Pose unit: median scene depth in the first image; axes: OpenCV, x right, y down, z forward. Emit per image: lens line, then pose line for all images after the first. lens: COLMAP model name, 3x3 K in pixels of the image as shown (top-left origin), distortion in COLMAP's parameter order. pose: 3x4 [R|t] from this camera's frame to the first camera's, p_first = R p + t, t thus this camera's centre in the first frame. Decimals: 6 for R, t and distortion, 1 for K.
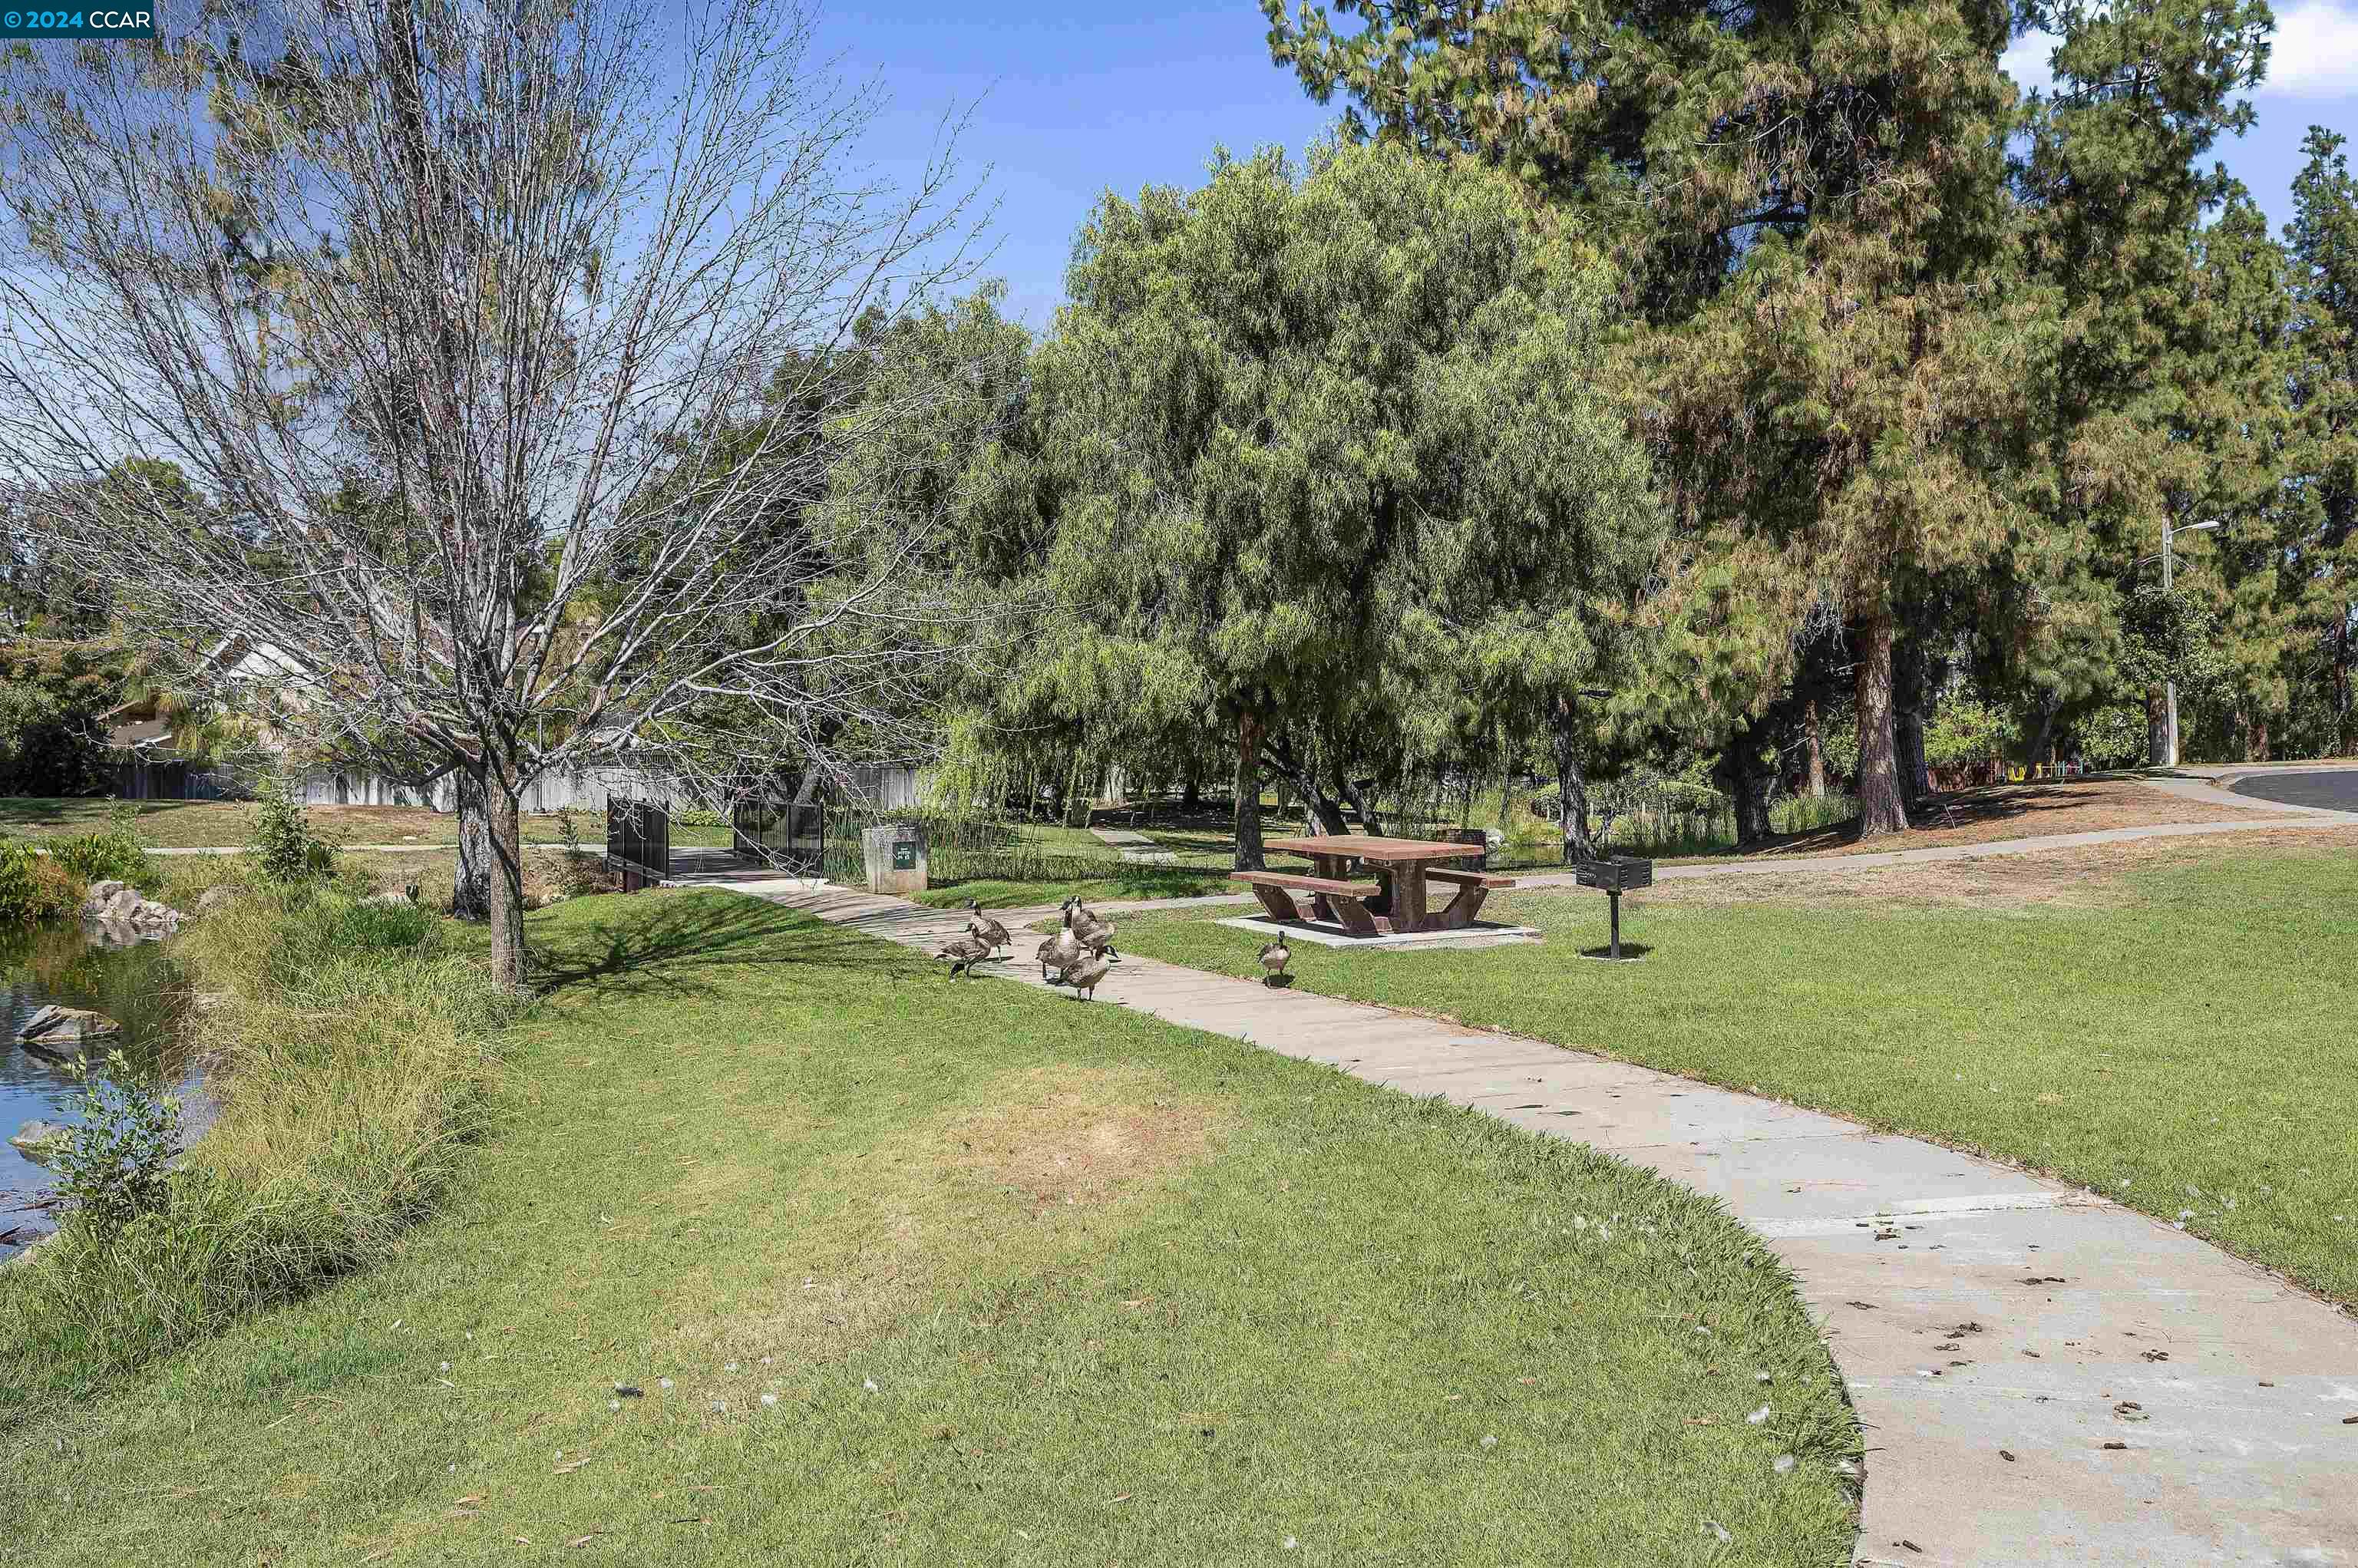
lens RADIAL K [[2019.5, 0, 1179.7], [0, 2019.5, 785.0], [0, 0, 1]] dist [-0.004161, 0.000750]
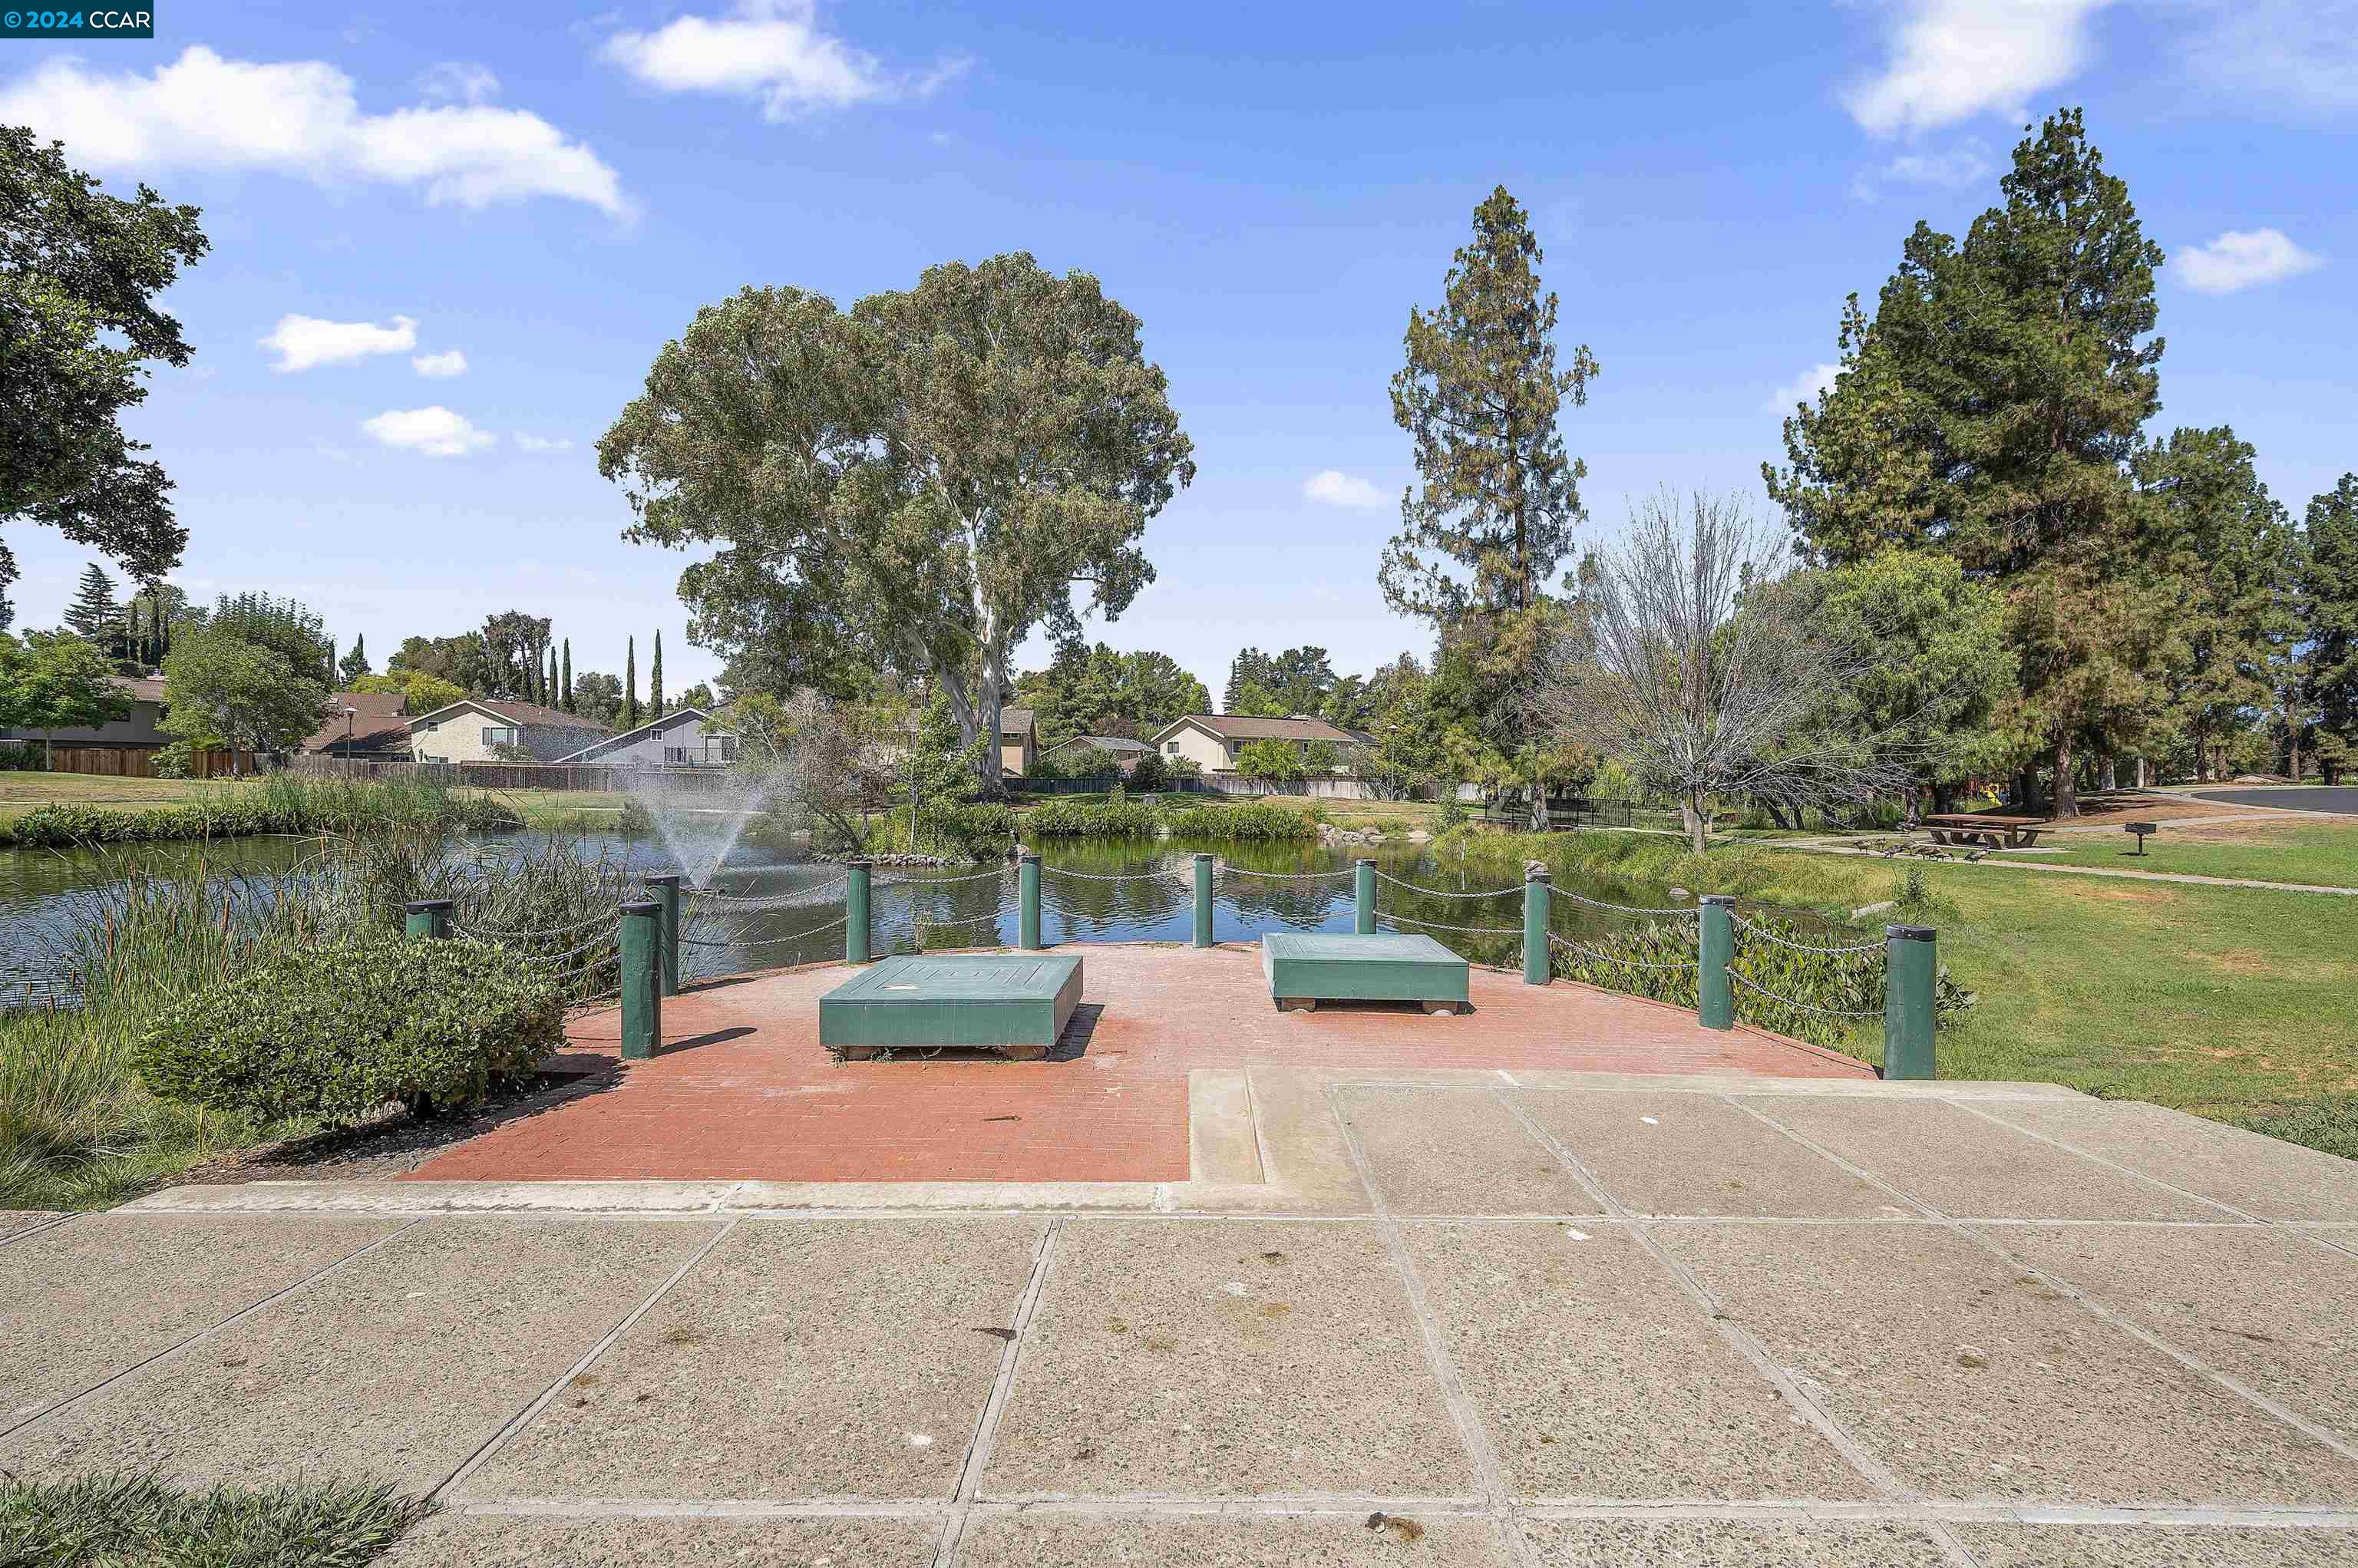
lens RADIAL K [[1018.9, 0, 1180.7], [0, 1018.9, 791.9], [0, 0, 1]] dist [0.000271, 0.000201]
pose [[0.978778, 0.009542, -0.204701, -0.436650], [-0.008518, 0.999946, 0.005884, -0.003309], [0.204746, -0.004016, 0.978807, -0.390605]]
